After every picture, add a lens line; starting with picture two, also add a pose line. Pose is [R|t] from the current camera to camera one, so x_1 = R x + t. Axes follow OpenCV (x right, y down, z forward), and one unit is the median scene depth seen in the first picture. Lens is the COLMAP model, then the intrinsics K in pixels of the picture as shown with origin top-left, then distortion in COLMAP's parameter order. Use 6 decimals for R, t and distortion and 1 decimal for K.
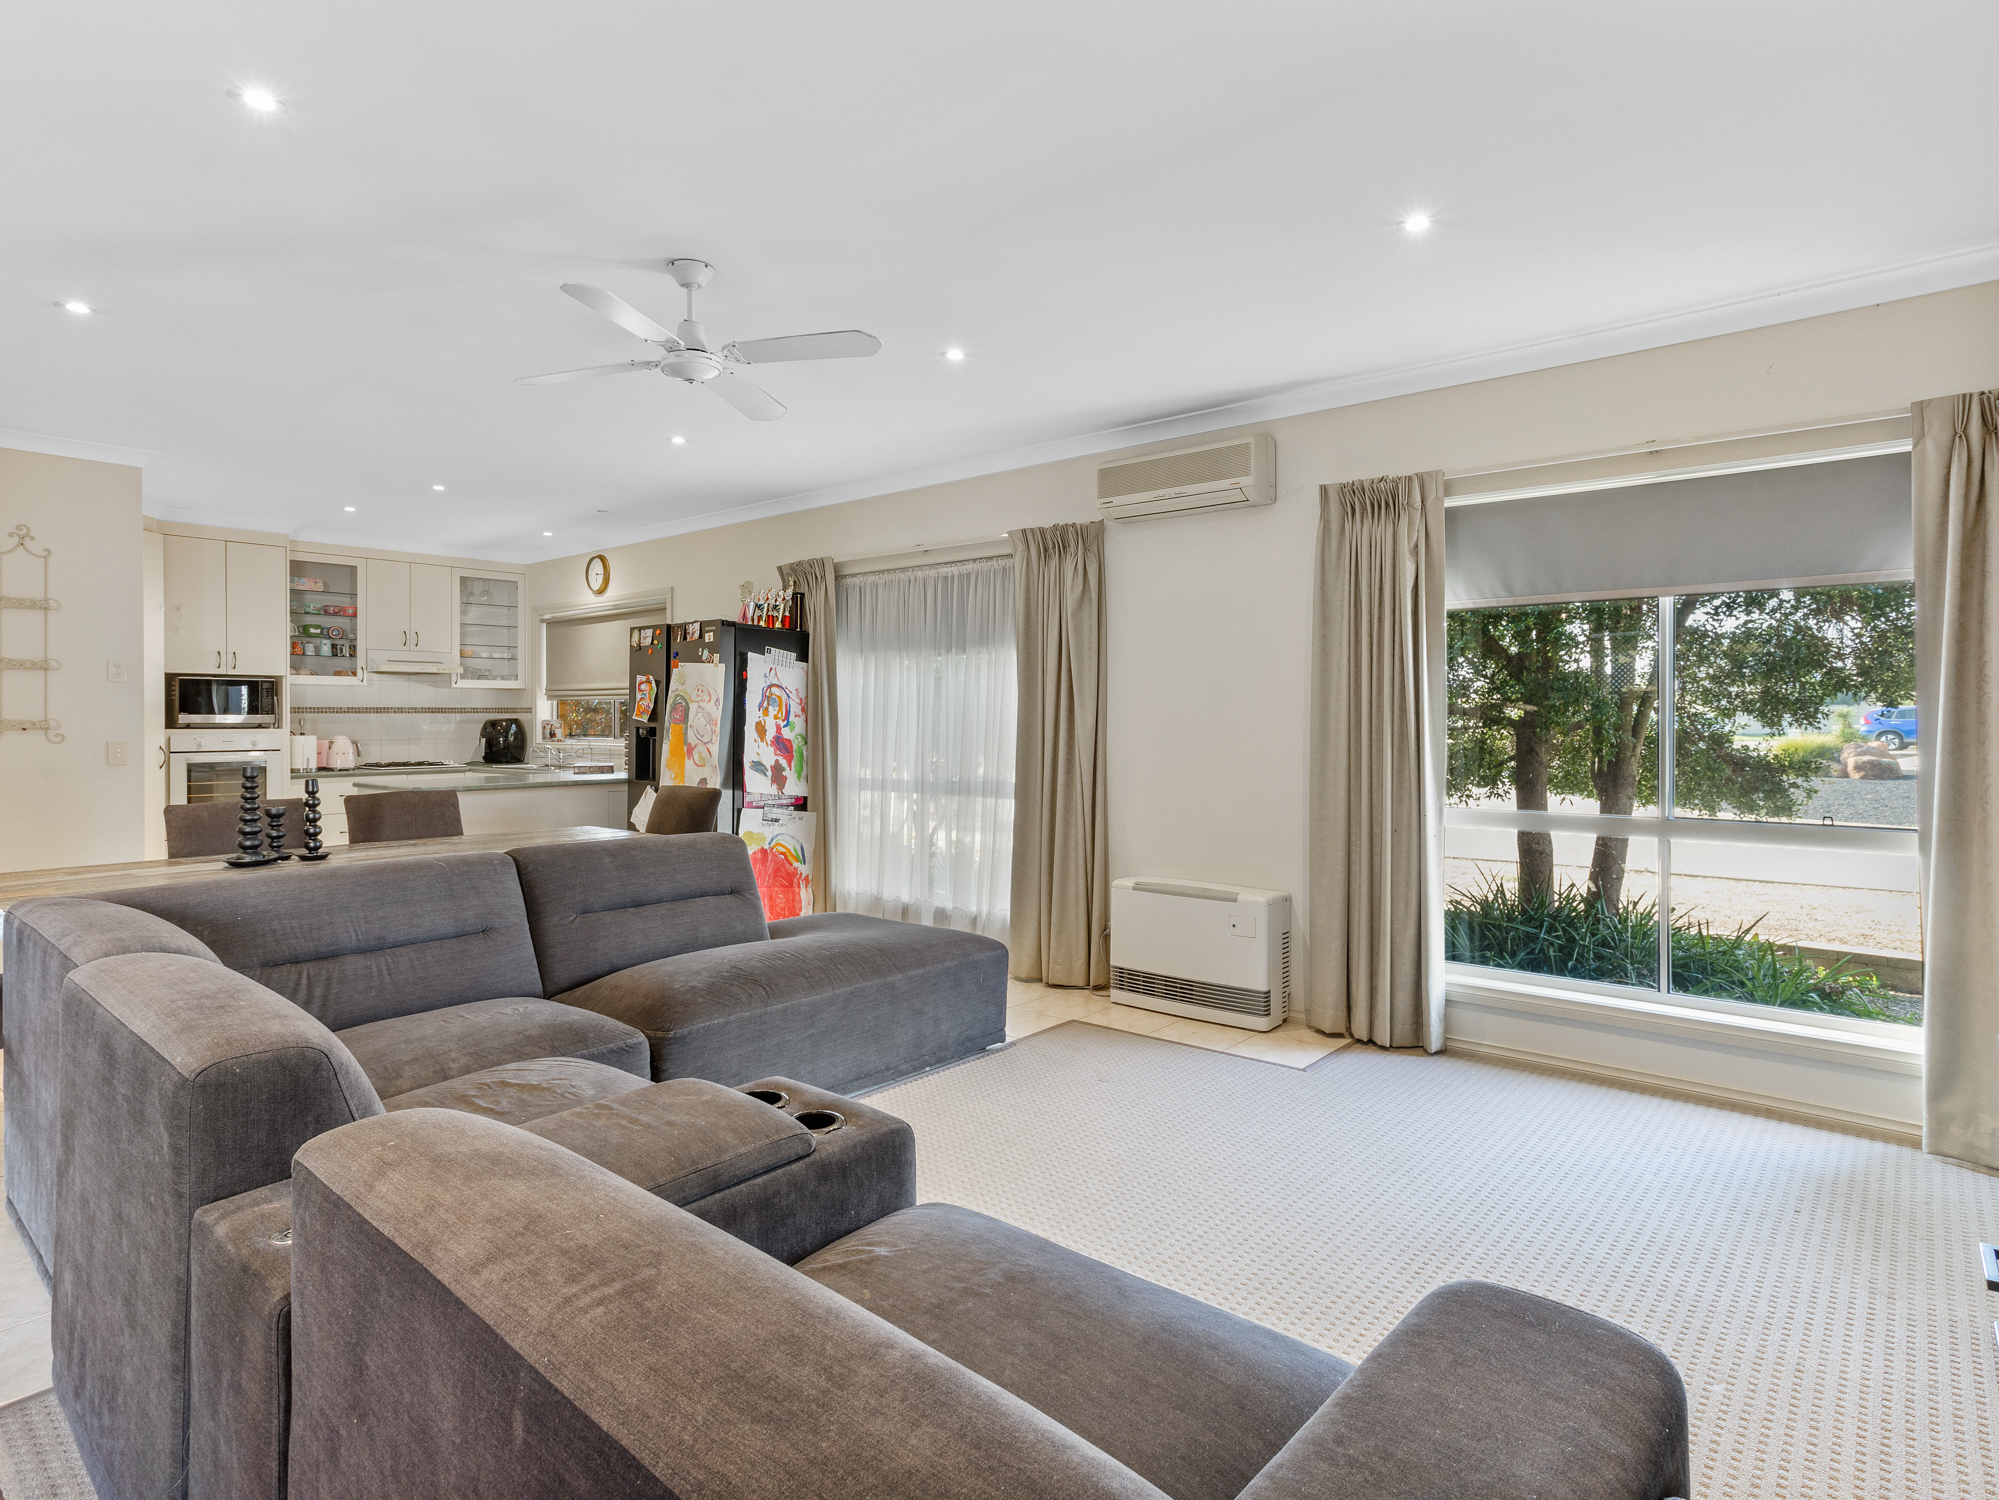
lens RADIAL K [[1102.3, 0, 968.5], [0, 1102.3, 708.3], [0, 0, 1]] dist [-0.002302, 0.041736]
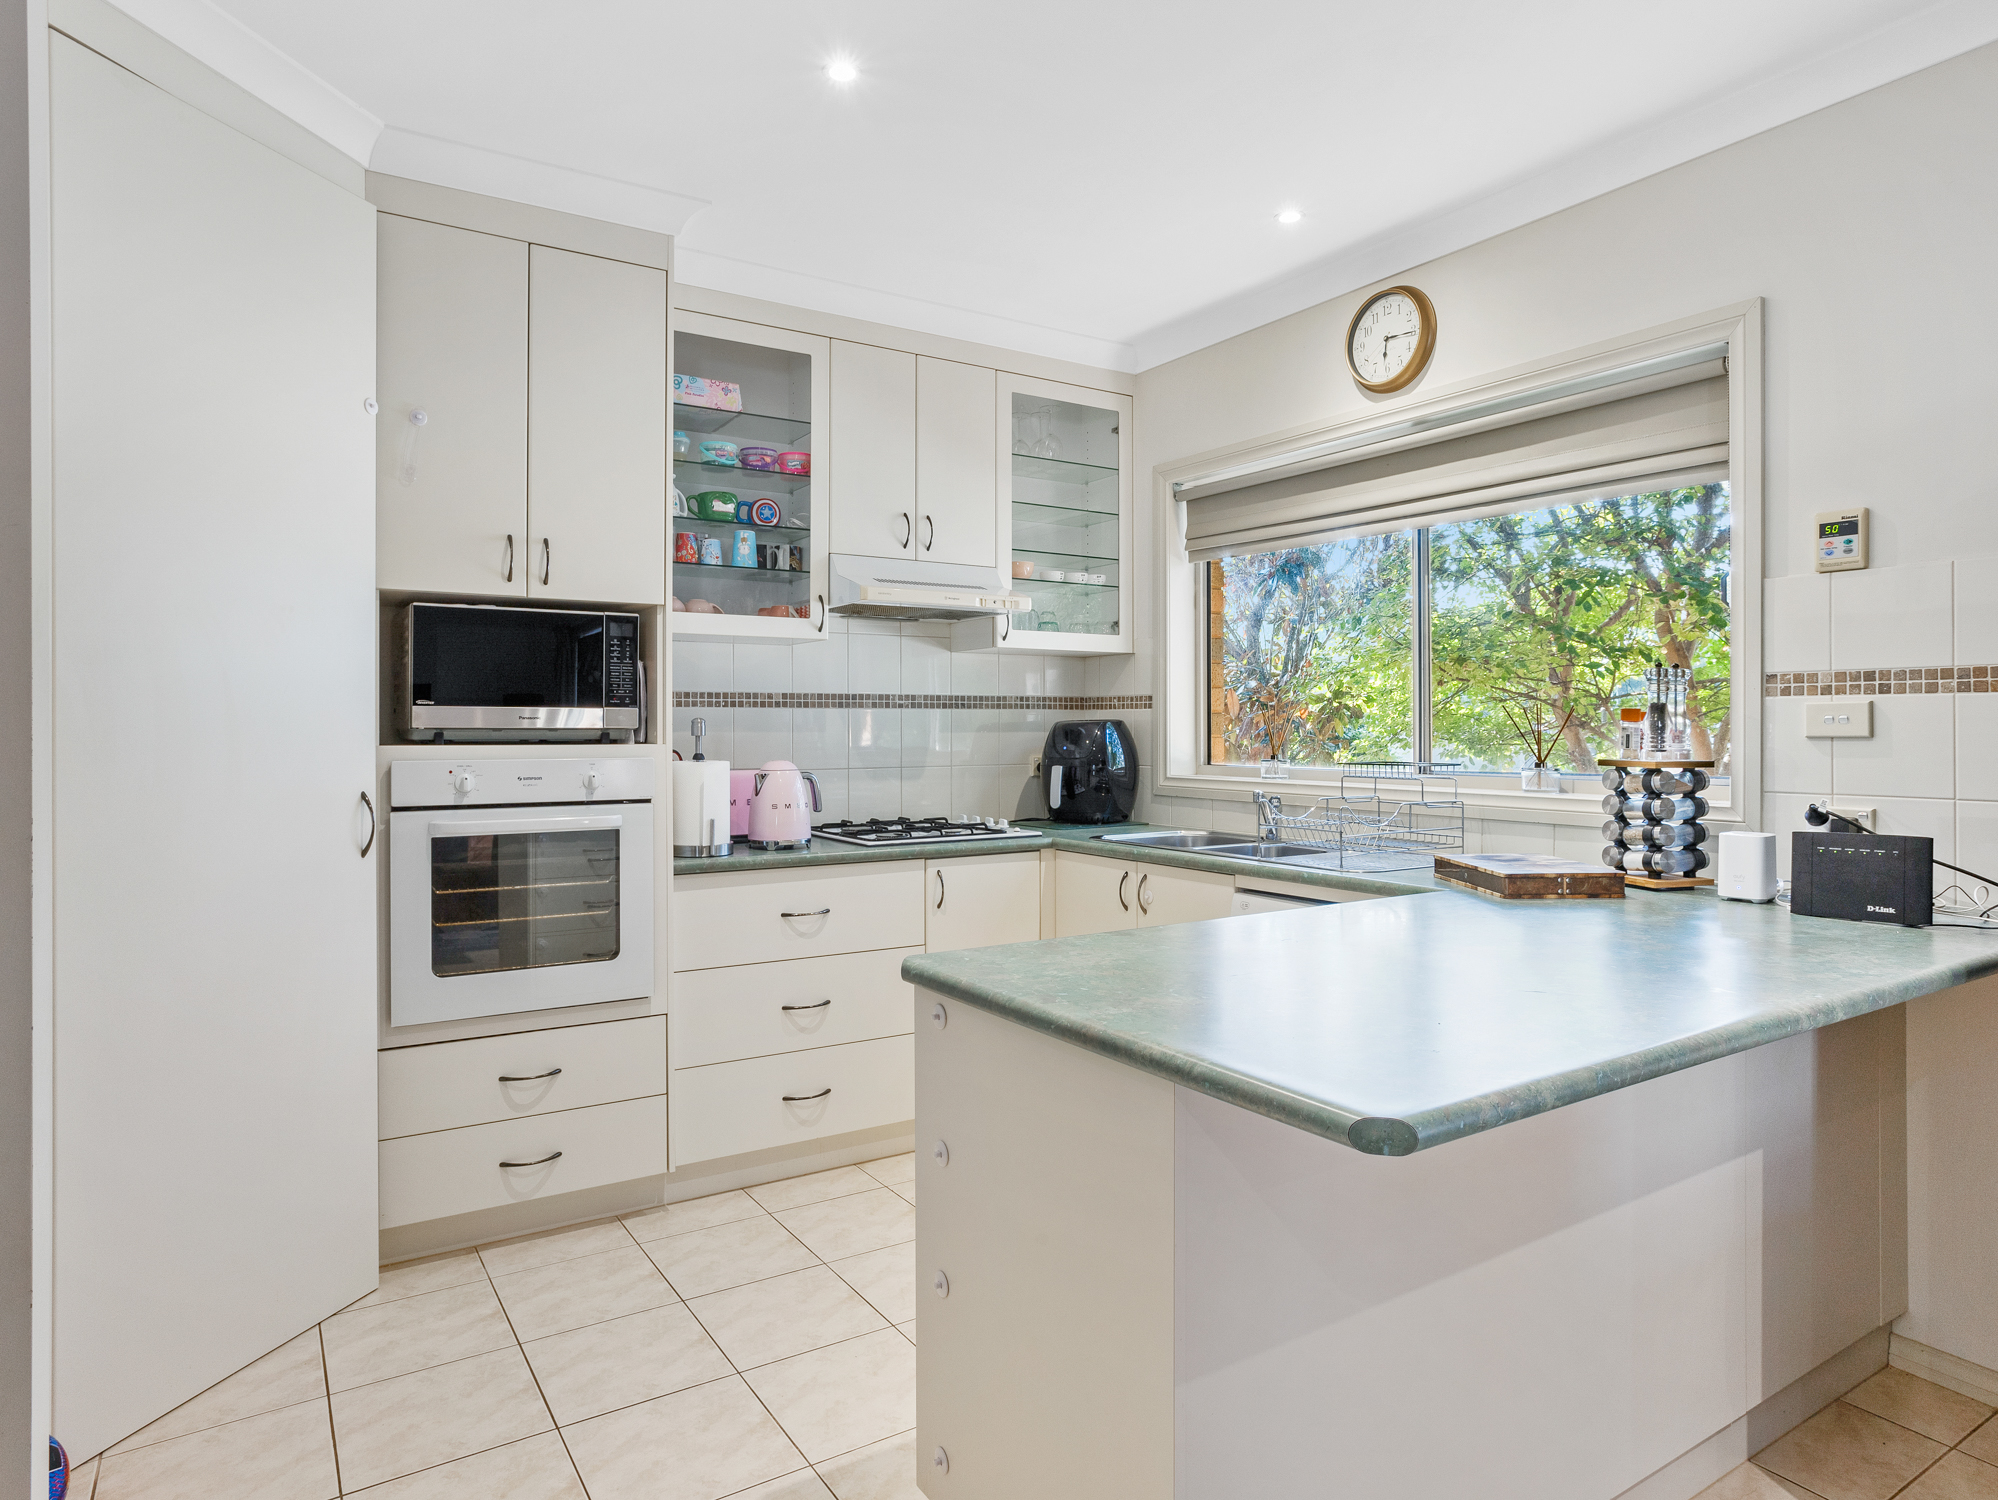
lens RADIAL K [[1178.5, 0, 989.8], [0, 1178.5, 719.6], [0, 0, 1]] dist [-0.005332, 0.000288]
pose [[0.962289, 0.001420, -0.272026, -0.386765], [-0.000196, 0.999990, 0.004526, 0.007939], [0.272029, -0.004301, 0.962279, 0.622169]]
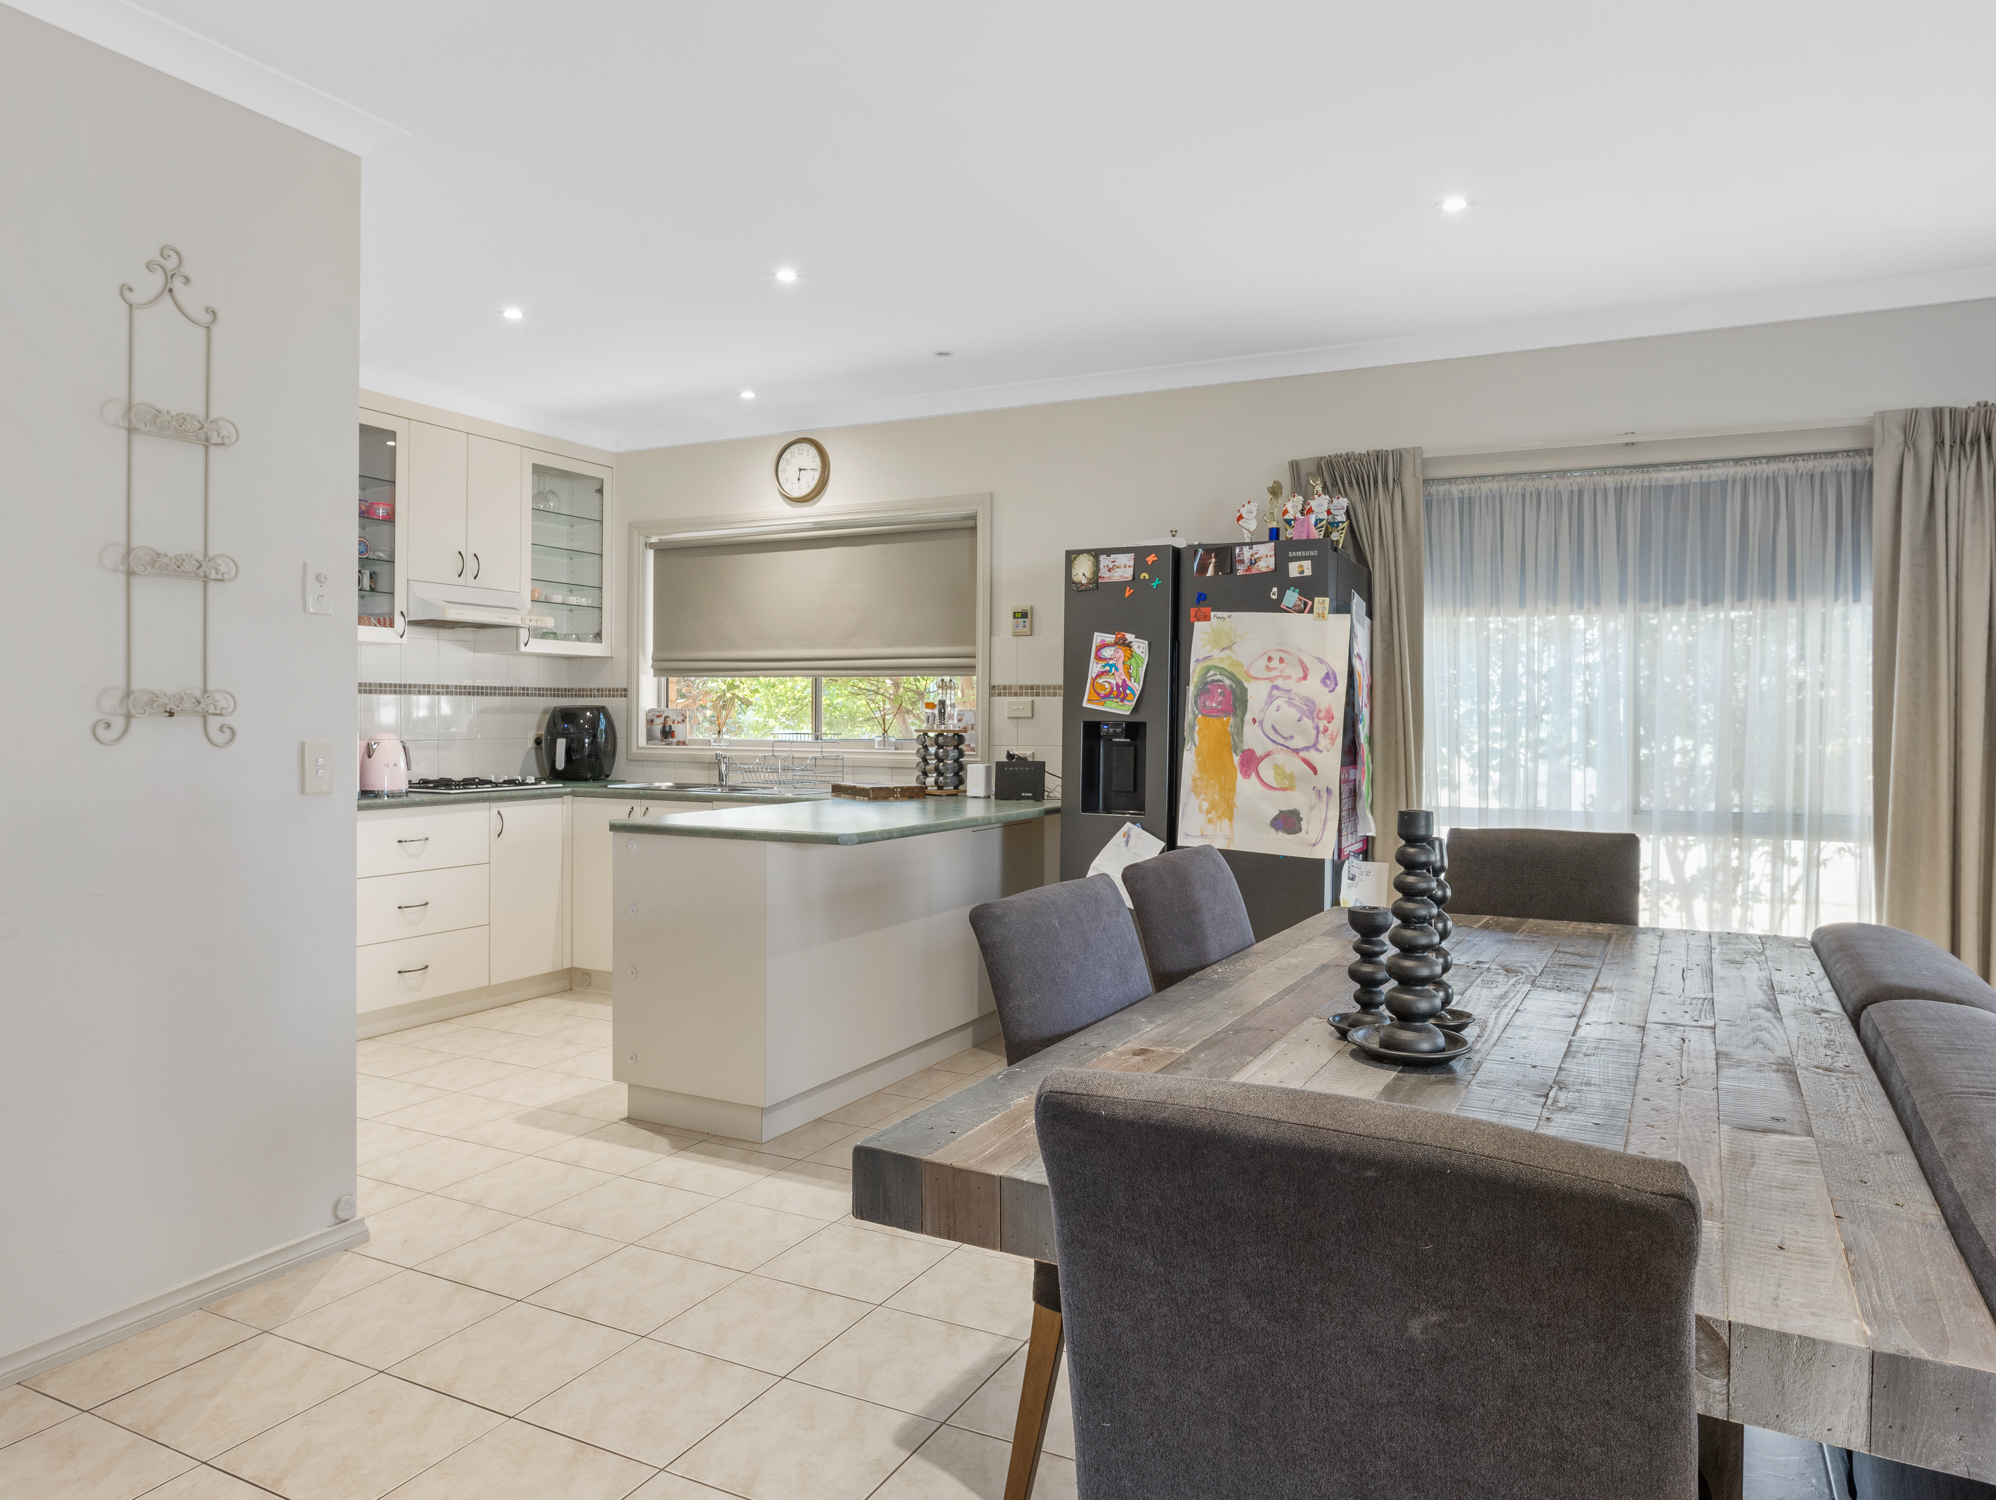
lens RADIAL K [[1318.7, 0, 998.0], [0, 1318.7, 750.0], [0, 0, 1]] dist [-0.020519, -0.000509]
pose [[0.966899, 0.002930, 0.255142, -0.449861], [-0.011692, 0.999392, 0.032835, 0.008310], [-0.254890, -0.034731, 0.966346, 0.287882]]
